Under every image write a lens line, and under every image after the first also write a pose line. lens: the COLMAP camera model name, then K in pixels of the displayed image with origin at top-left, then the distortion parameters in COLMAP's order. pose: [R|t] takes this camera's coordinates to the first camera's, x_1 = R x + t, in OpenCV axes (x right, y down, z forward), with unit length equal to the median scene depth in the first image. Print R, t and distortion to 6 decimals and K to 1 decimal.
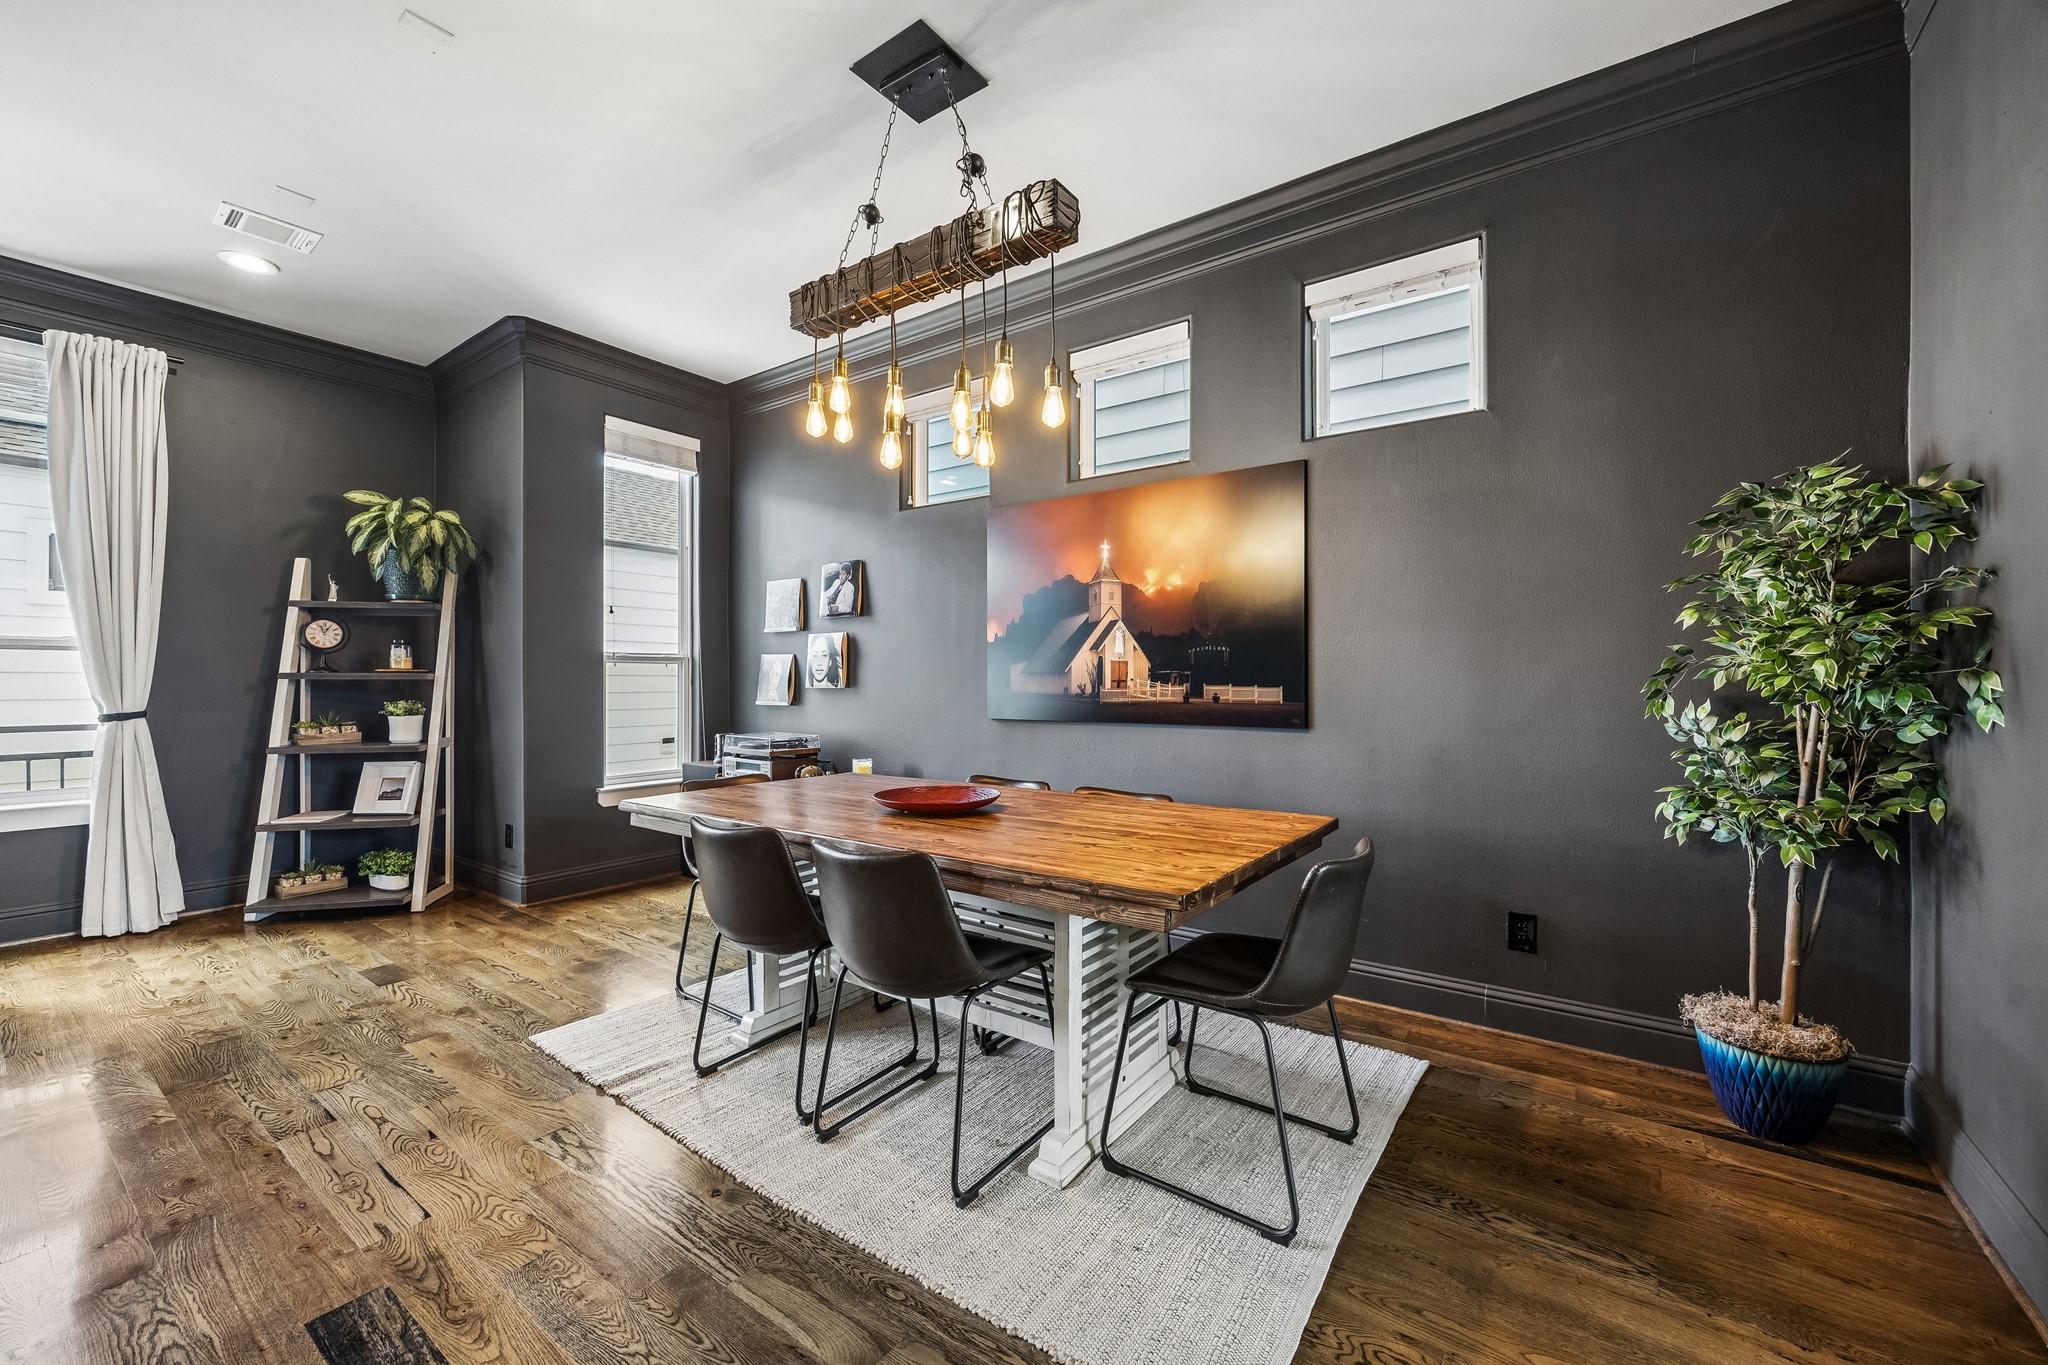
lens RADIAL K [[806.4, 0, 1025.9], [0, 806.4, 678.0], [0, 0, 1]] dist [-0.003156, 0.000140]
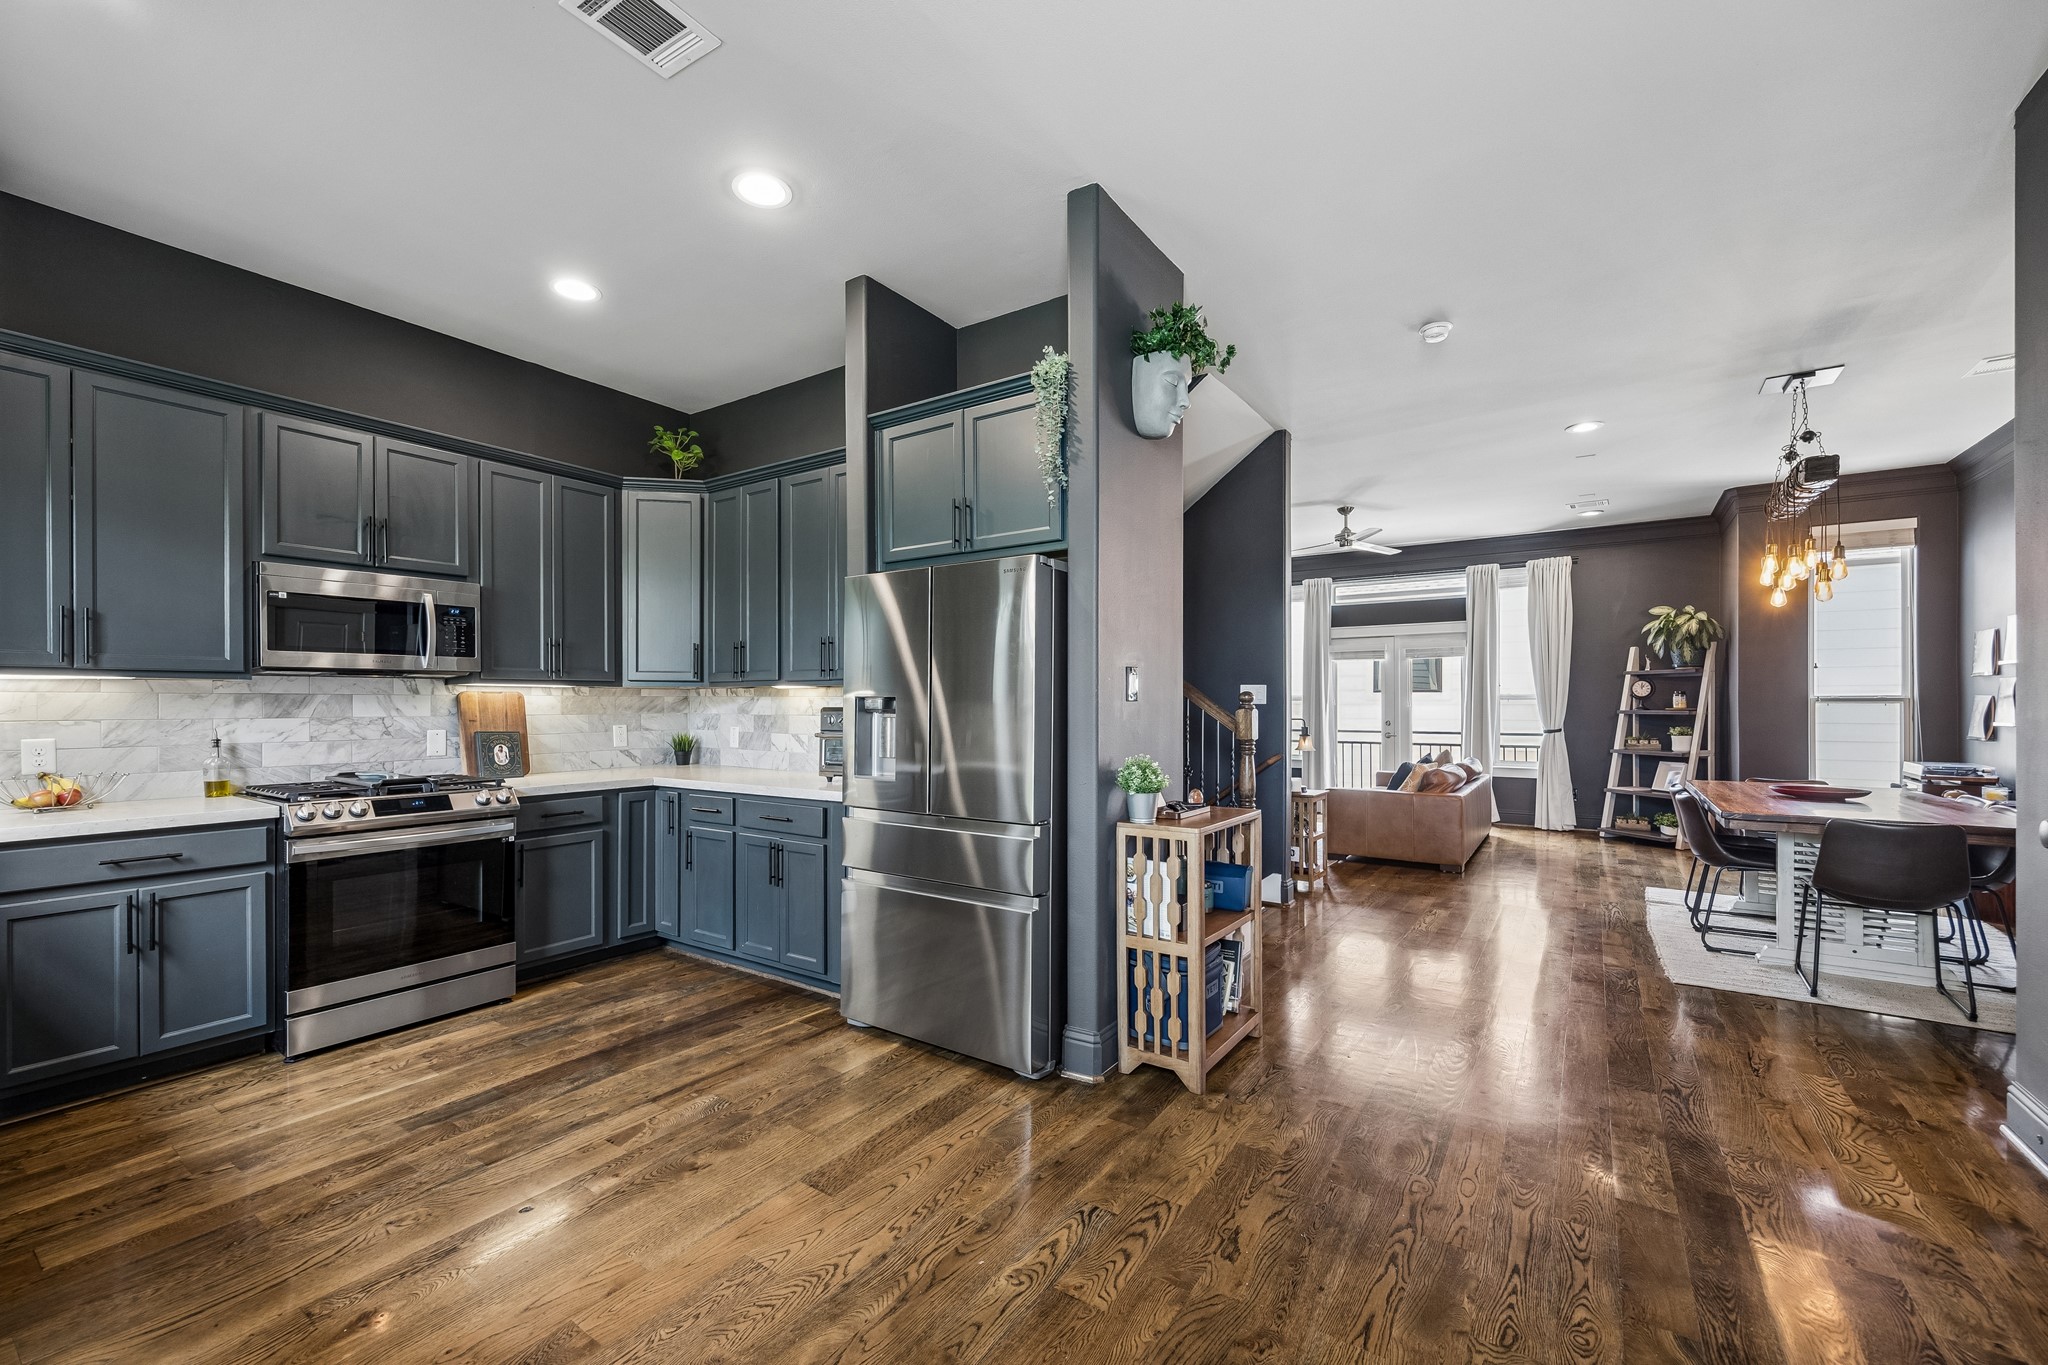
lens RADIAL K [[825.9, 0, 1020.7], [0, 825.9, 708.0], [0, 0, 1]] dist [-0.002097, 0.000529]
pose [[0.022670, 0.003918, -0.999735, 1.132789], [0.008105, 0.999959, 0.004102, -0.036035], [0.999710, -0.008196, 0.022637, -0.521012]]
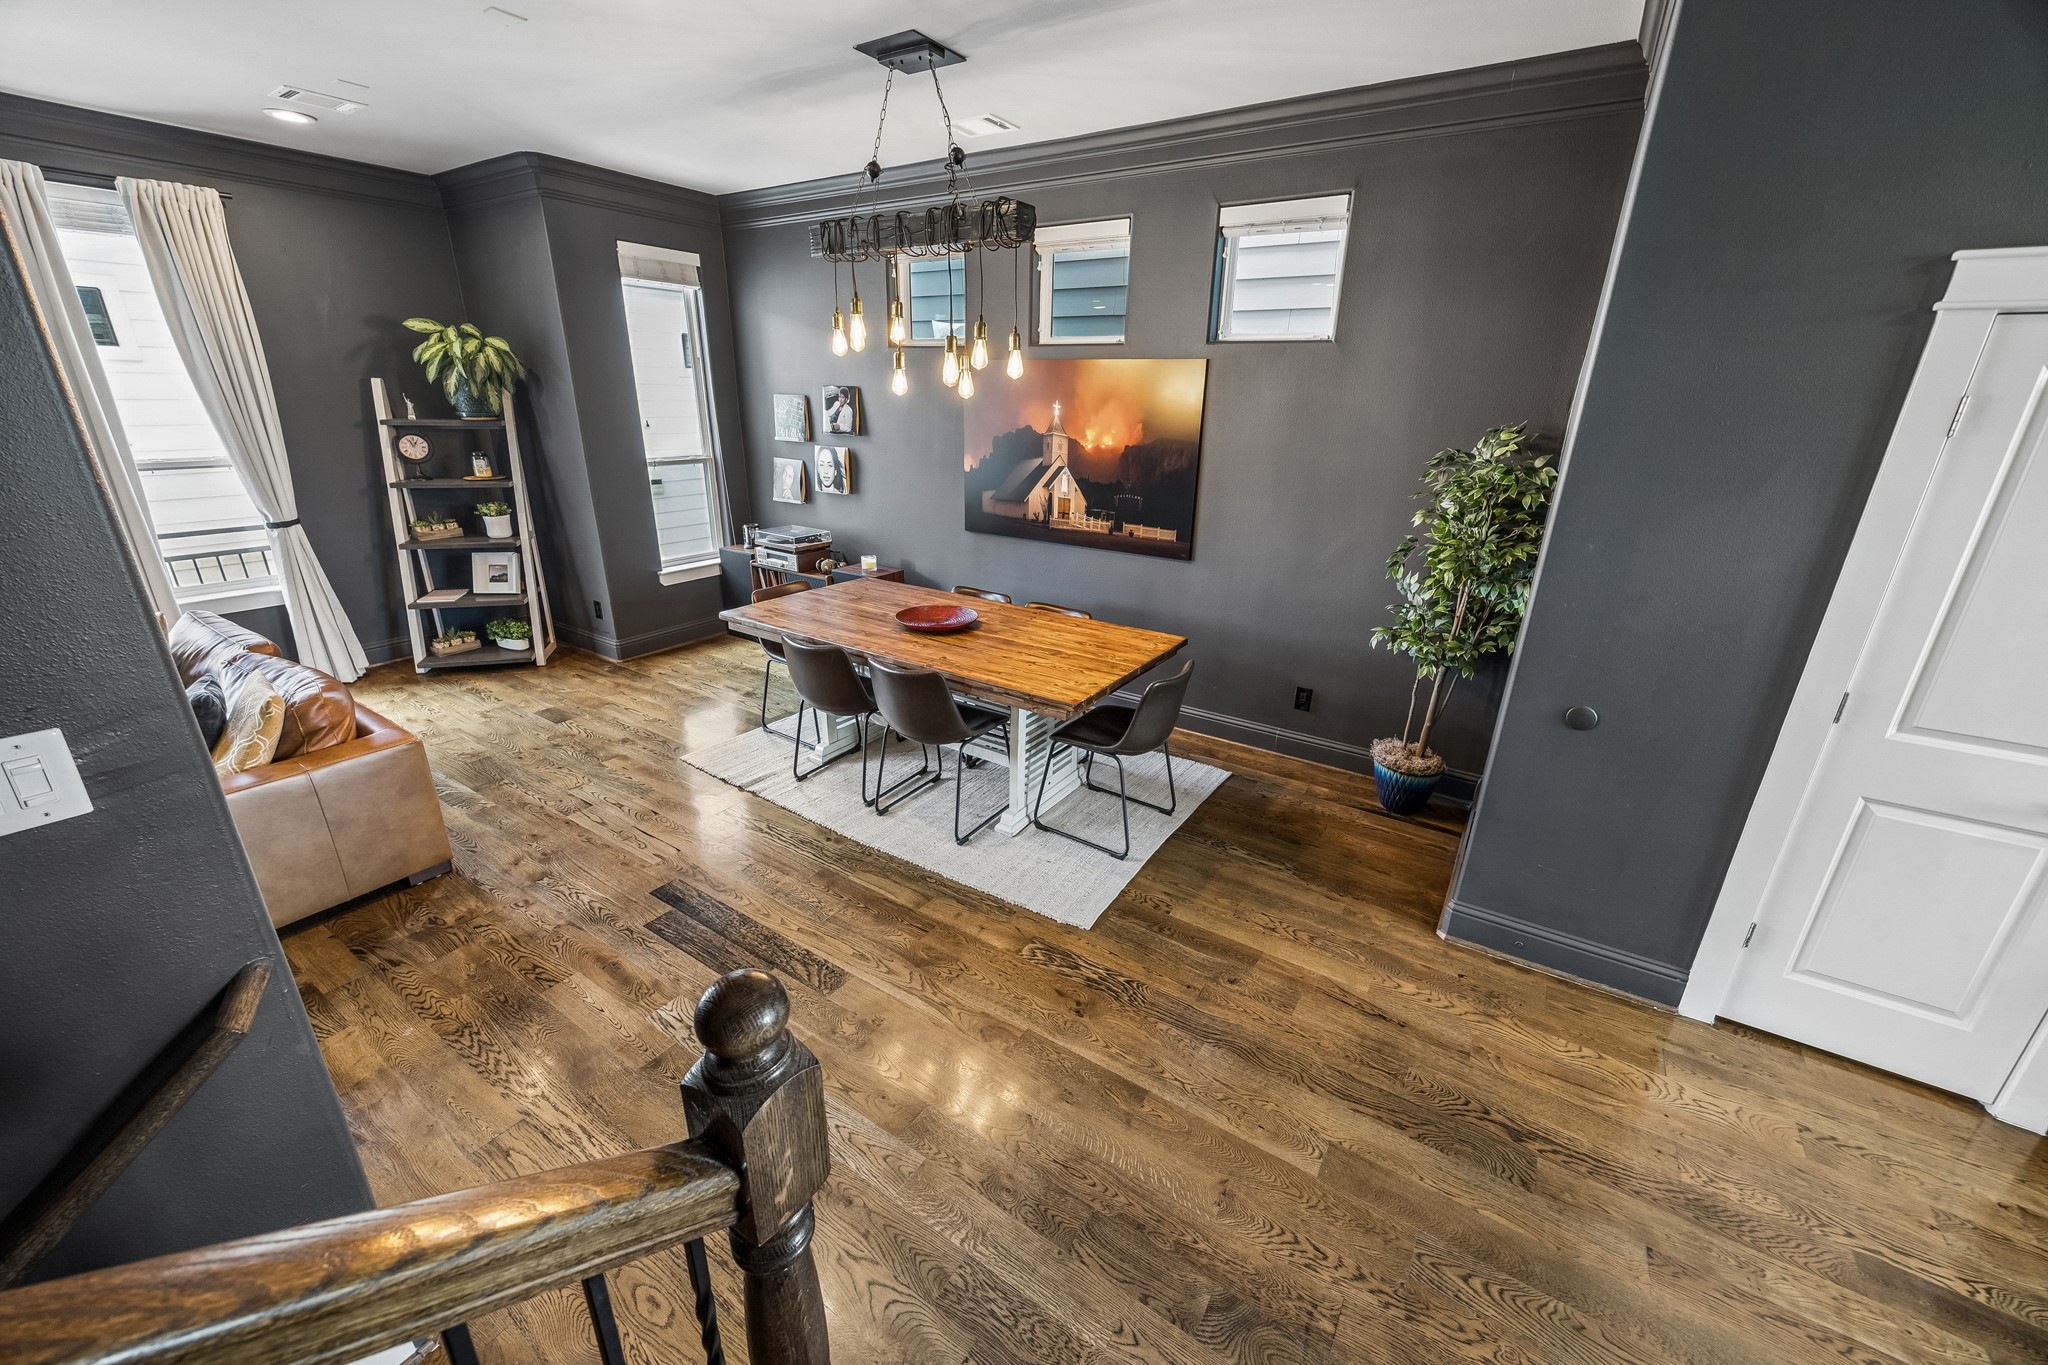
lens RADIAL K [[806.4, 0, 1025.5], [0, 806.4, 675.6], [0, 0, 1]] dist [-0.003156, 0.000140]
pose [[0.999168, 0.003800, 0.040613, -0.001905], [-0.017583, 0.938526, 0.344761, -0.199036], [-0.036807, -0.345188, 0.937812, -0.344216]]
